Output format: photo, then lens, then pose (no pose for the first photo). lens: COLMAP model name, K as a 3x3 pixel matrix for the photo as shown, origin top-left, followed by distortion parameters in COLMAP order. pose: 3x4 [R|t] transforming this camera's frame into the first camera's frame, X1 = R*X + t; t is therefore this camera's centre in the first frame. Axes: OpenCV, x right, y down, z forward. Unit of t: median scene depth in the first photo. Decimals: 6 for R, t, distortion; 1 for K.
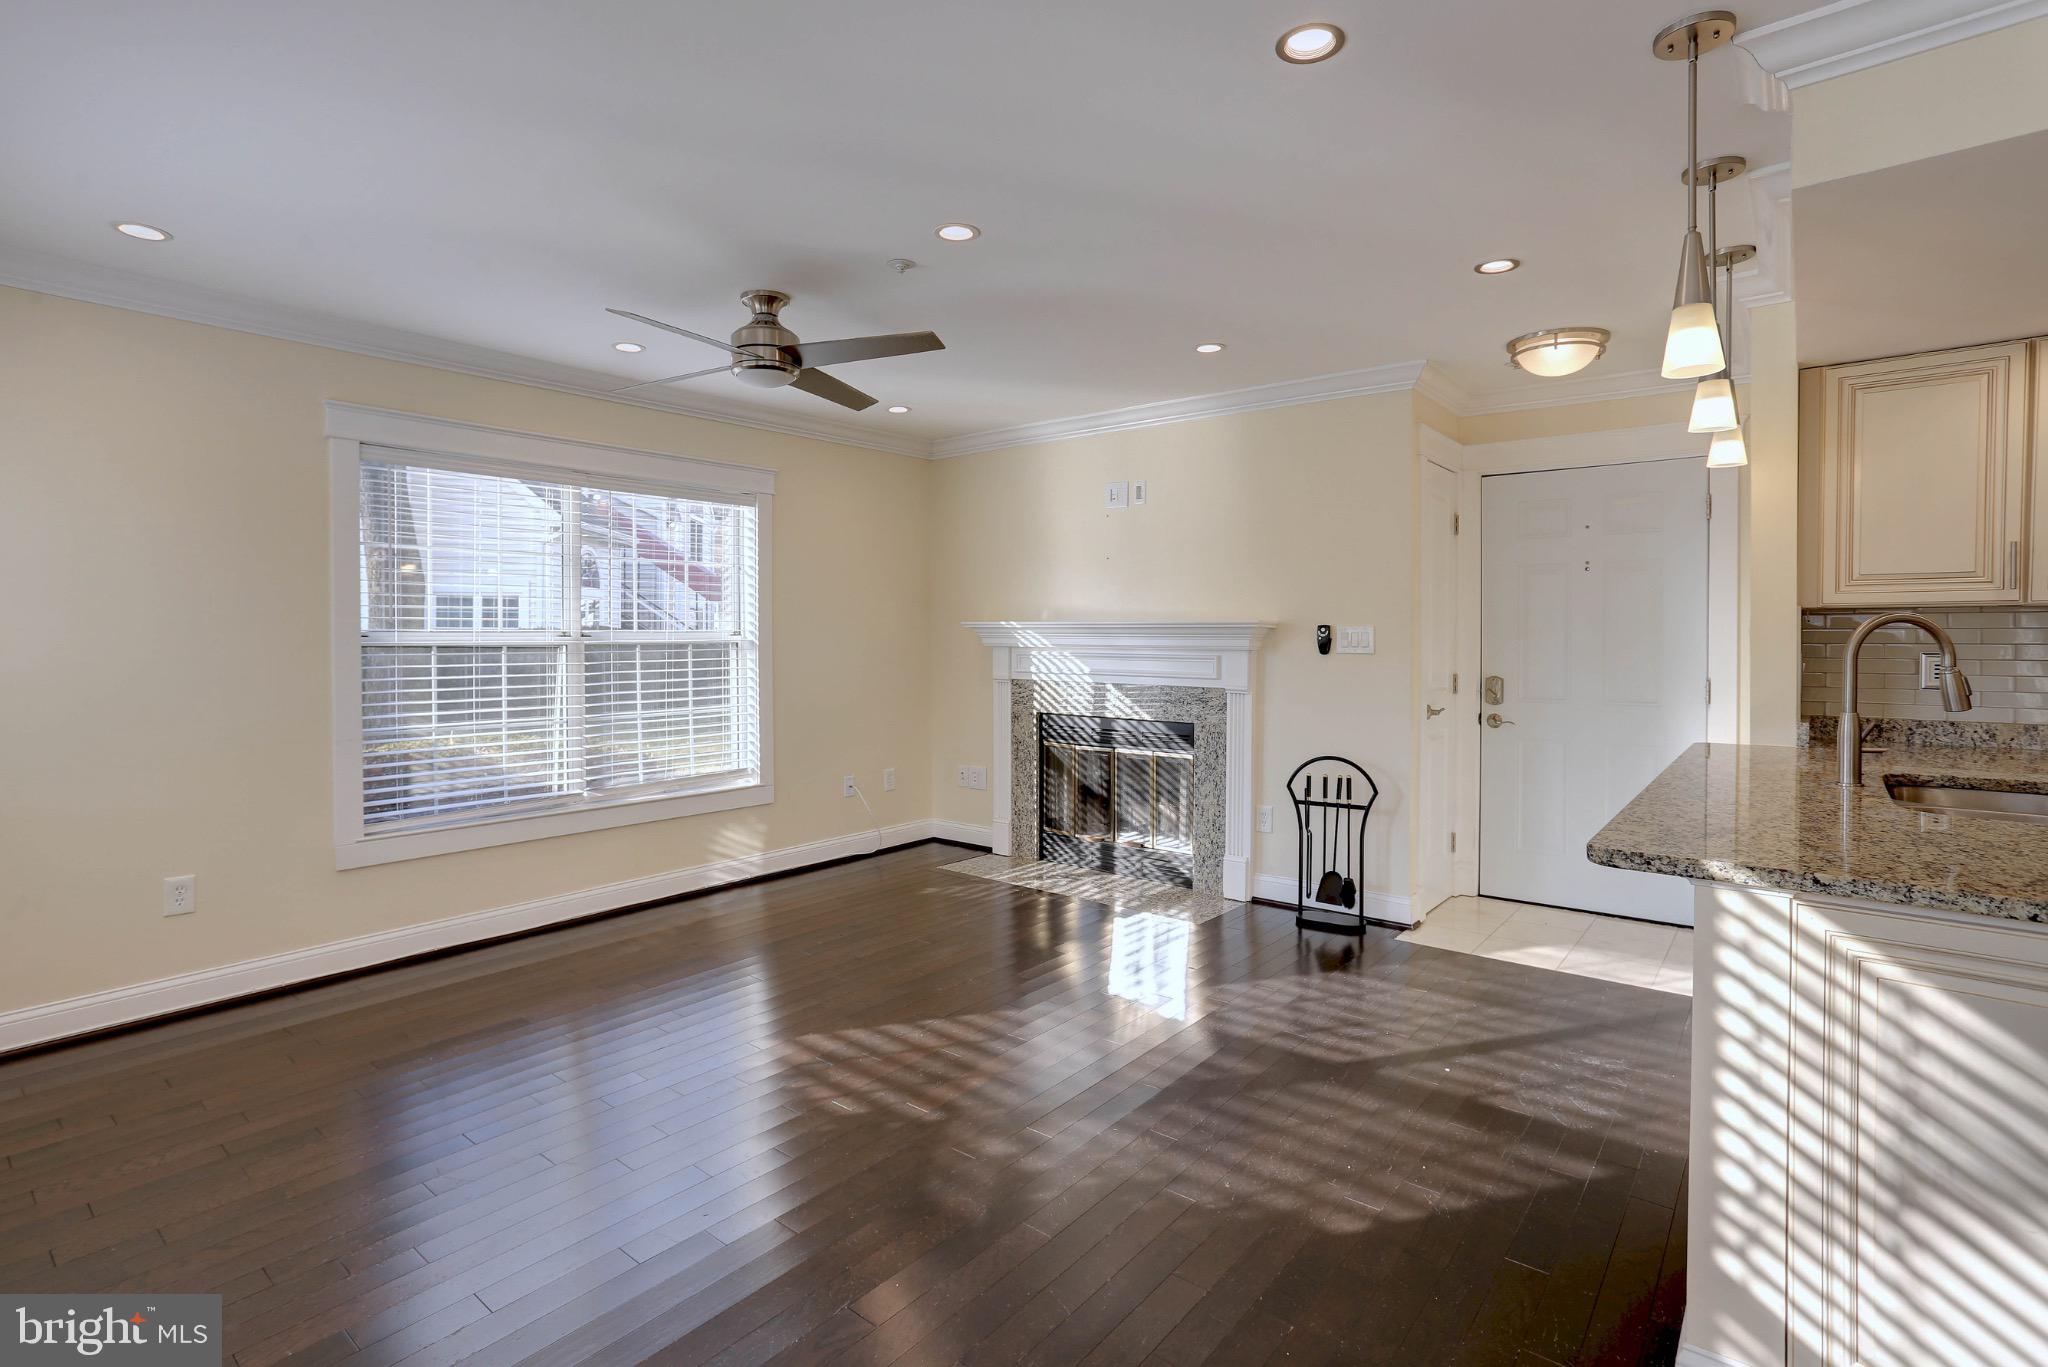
lens RADIAL K [[981.5, 0, 1086.5], [0, 981.5, 633.7], [0, 0, 1]] dist [-0.017027, 0.000239]
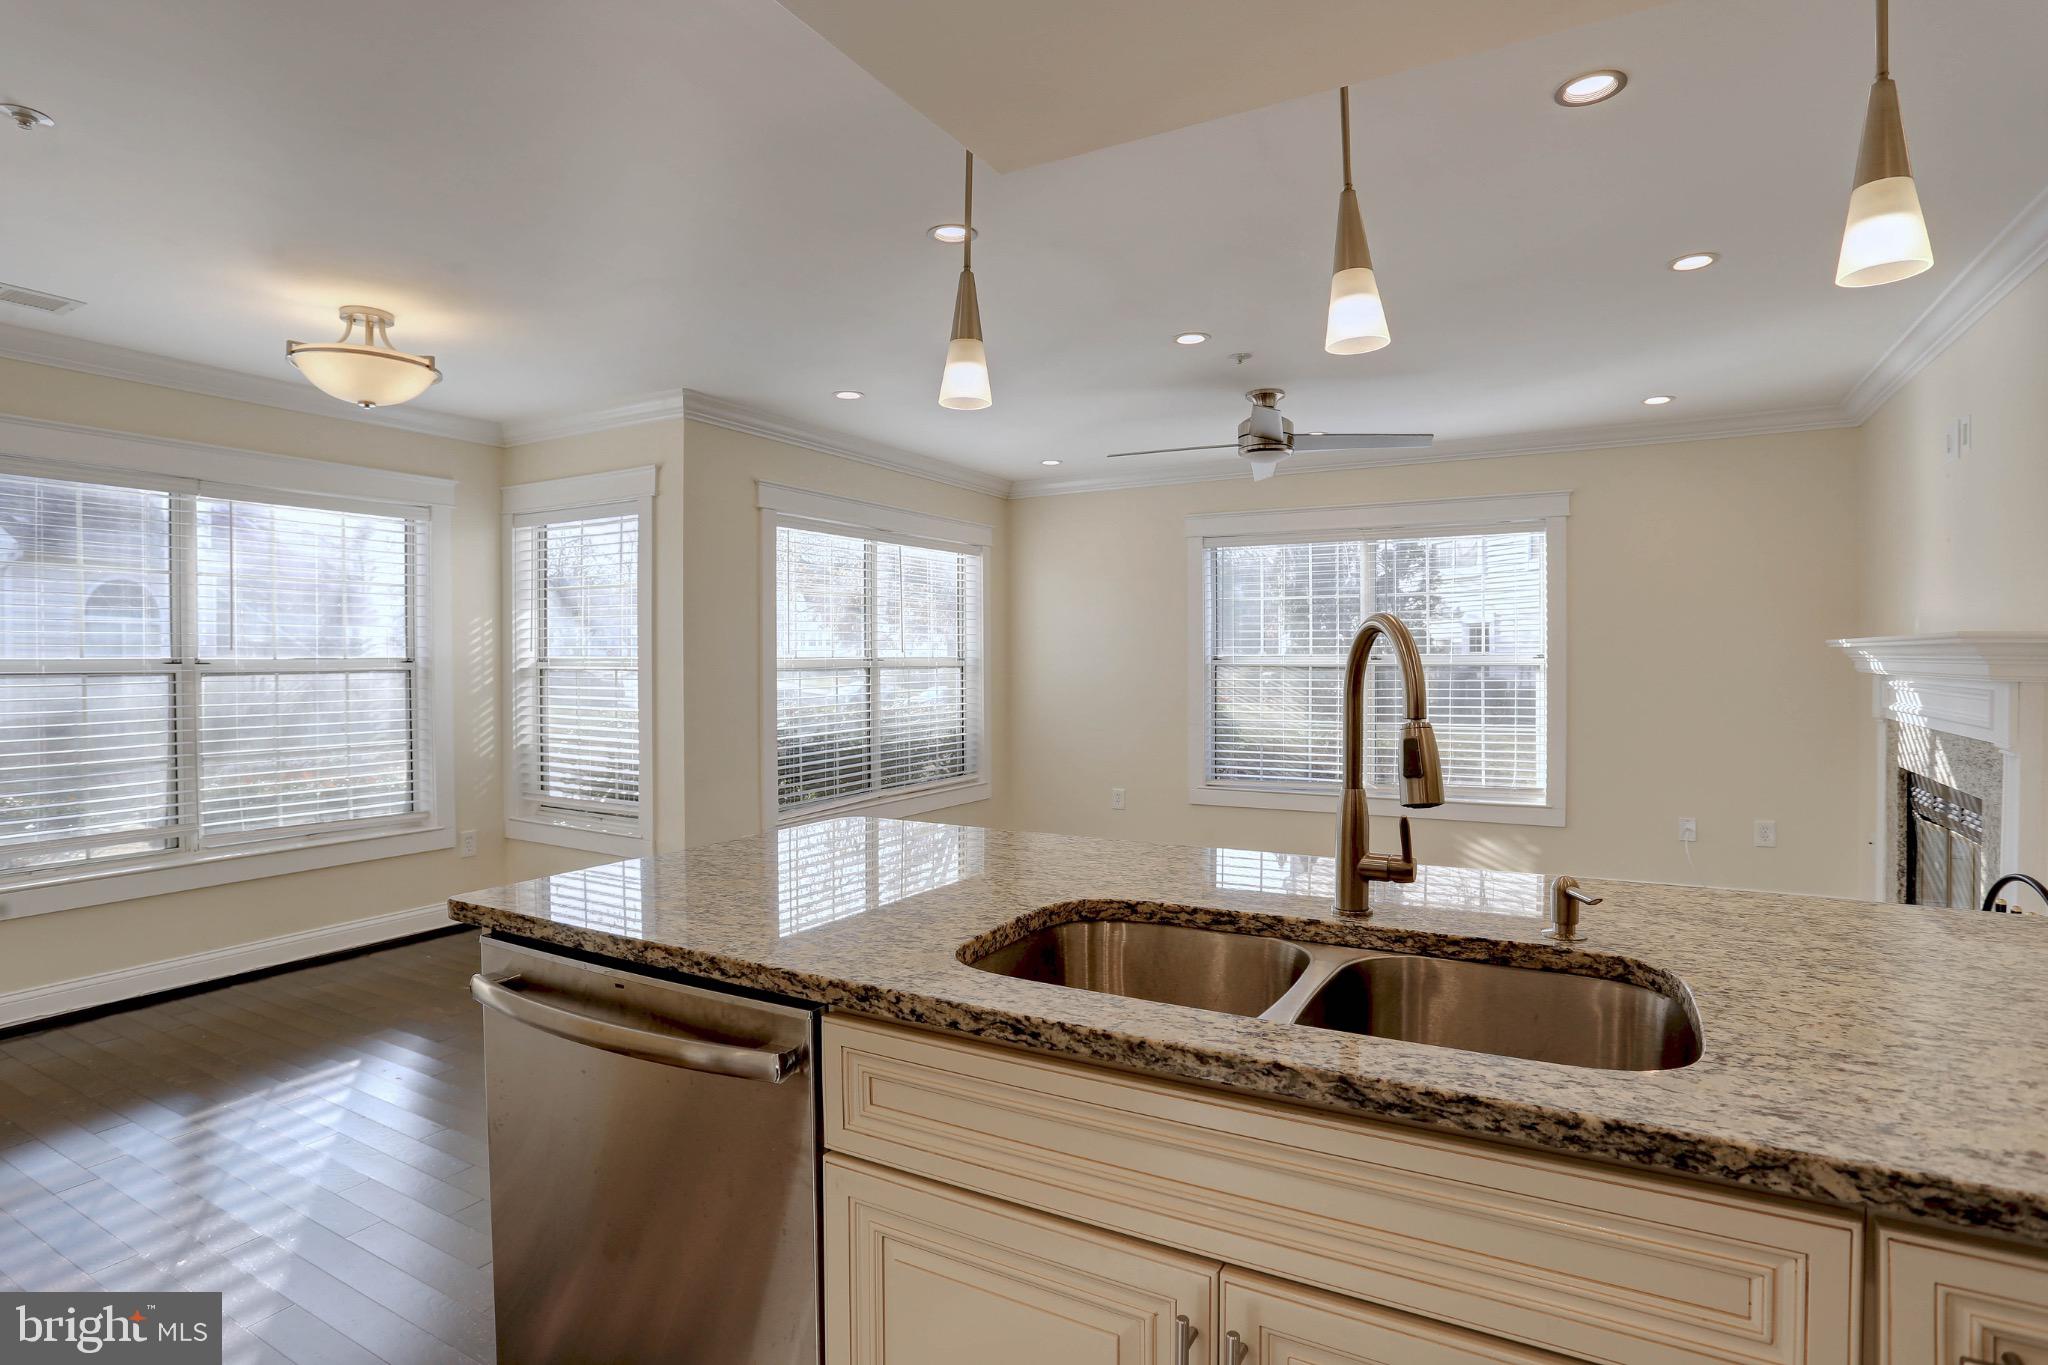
lens RADIAL K [[987.6, 0, 1024.0], [0, 987.6, 682.5], [0, 0, 1]] dist [-0.039496, 0.000169]
pose [[0.176690, 0.022500, -0.984009, 0.655972], [0.003509, 0.999718, 0.023489, 0.001246], [0.984260, -0.007603, 0.176562, 0.339477]]
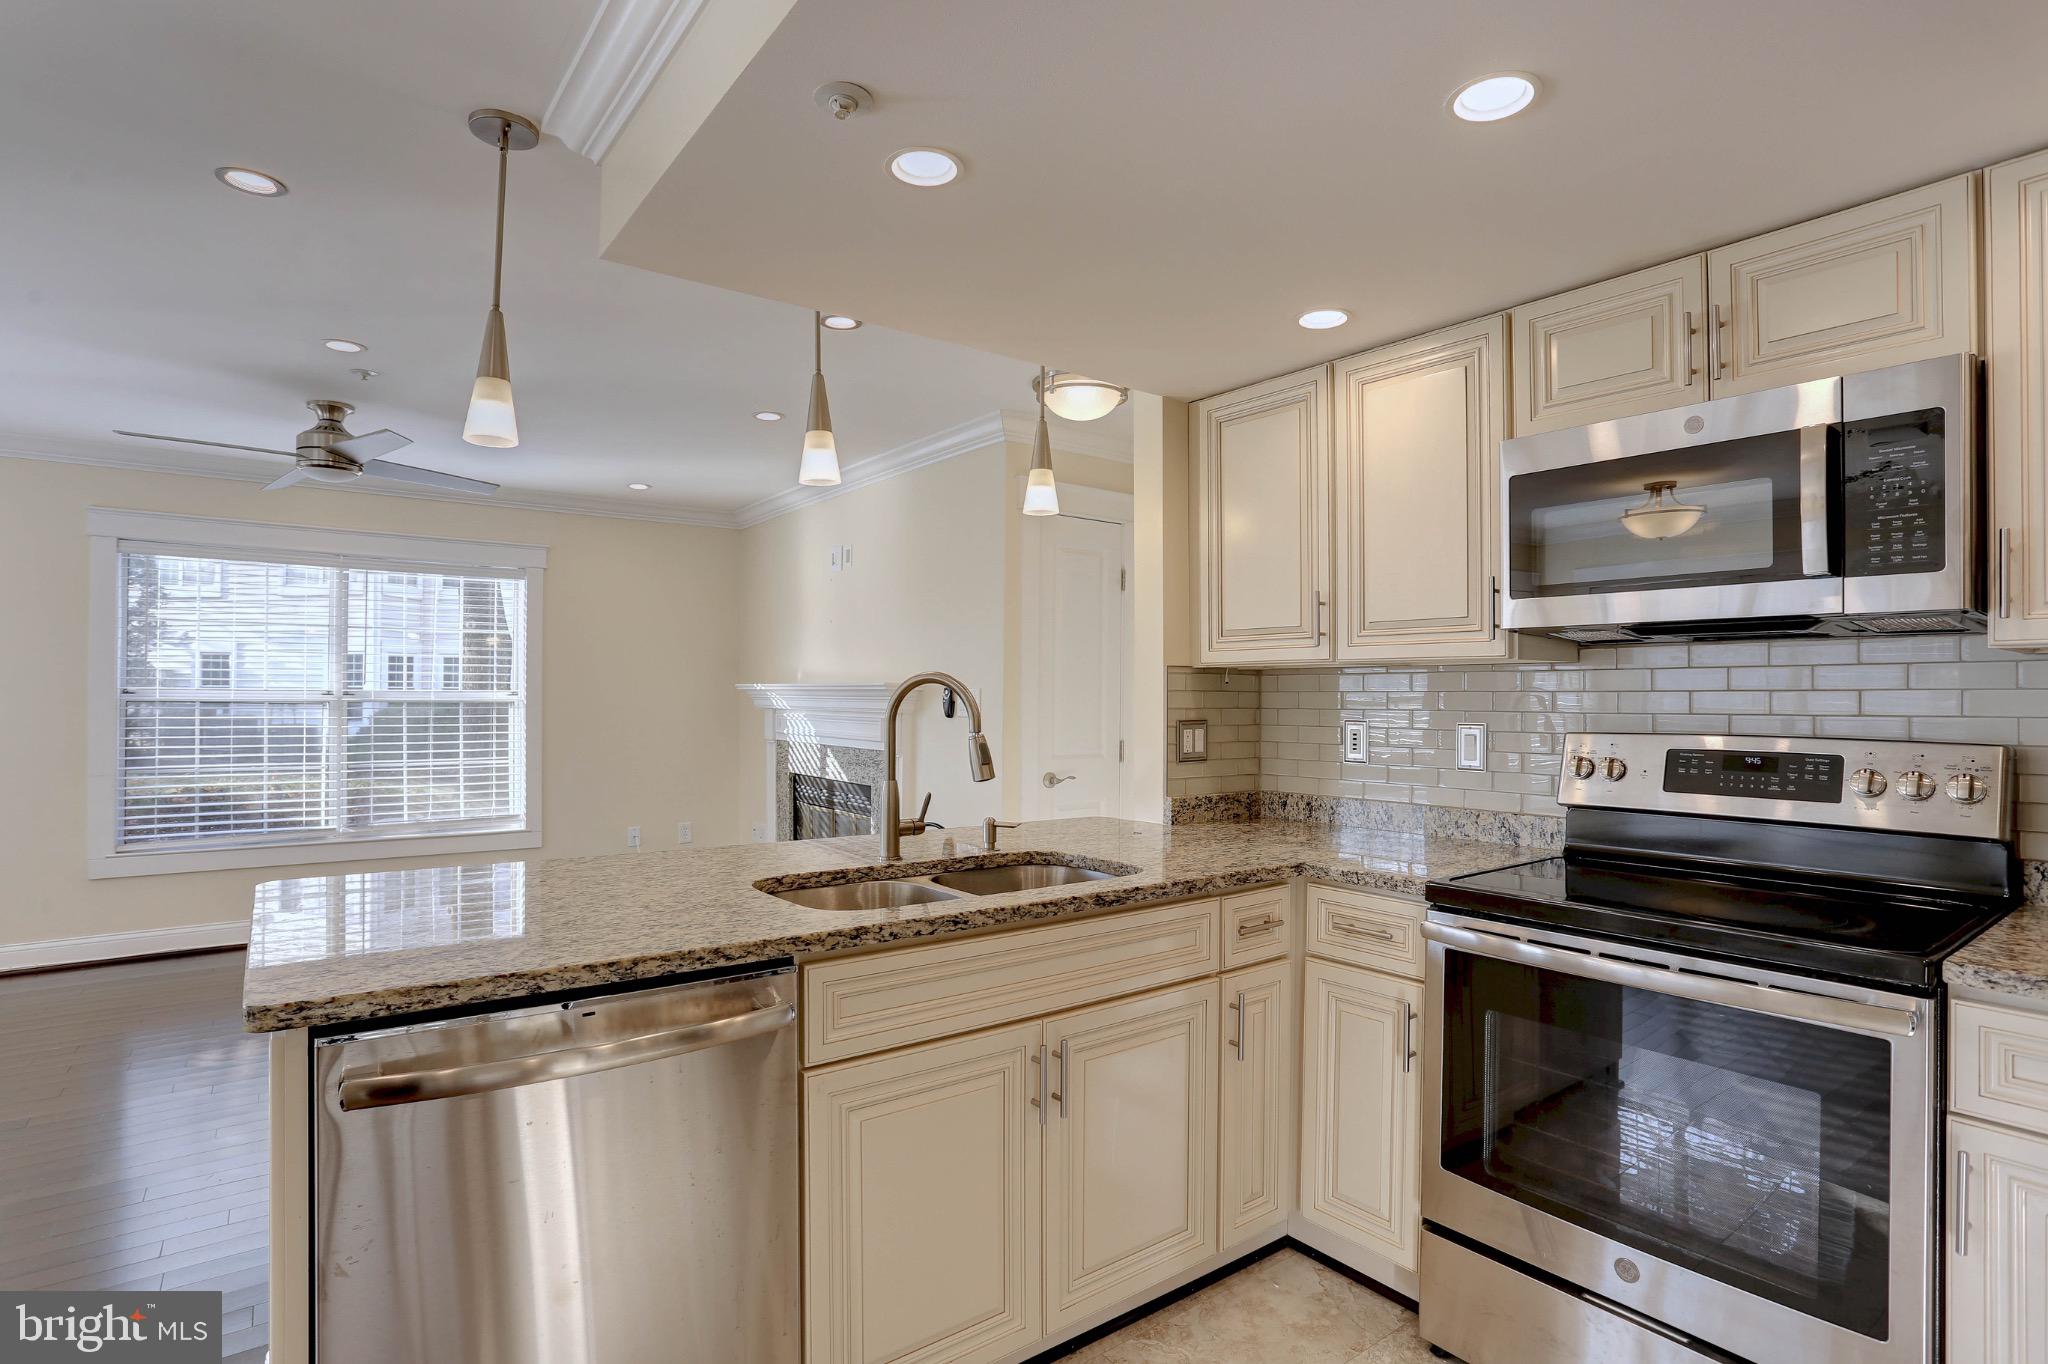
lens RADIAL K [[1018.8, 0, 990.5], [0, 1018.8, 688.3], [0, 0, 1]] dist [-0.022136, 0.000836]
pose [[0.964330, 0.003869, -0.264676, 0.559204], [-0.006402, 0.999942, -0.008706, 0.000489], [0.264627, 0.010090, 0.964298, 0.034168]]
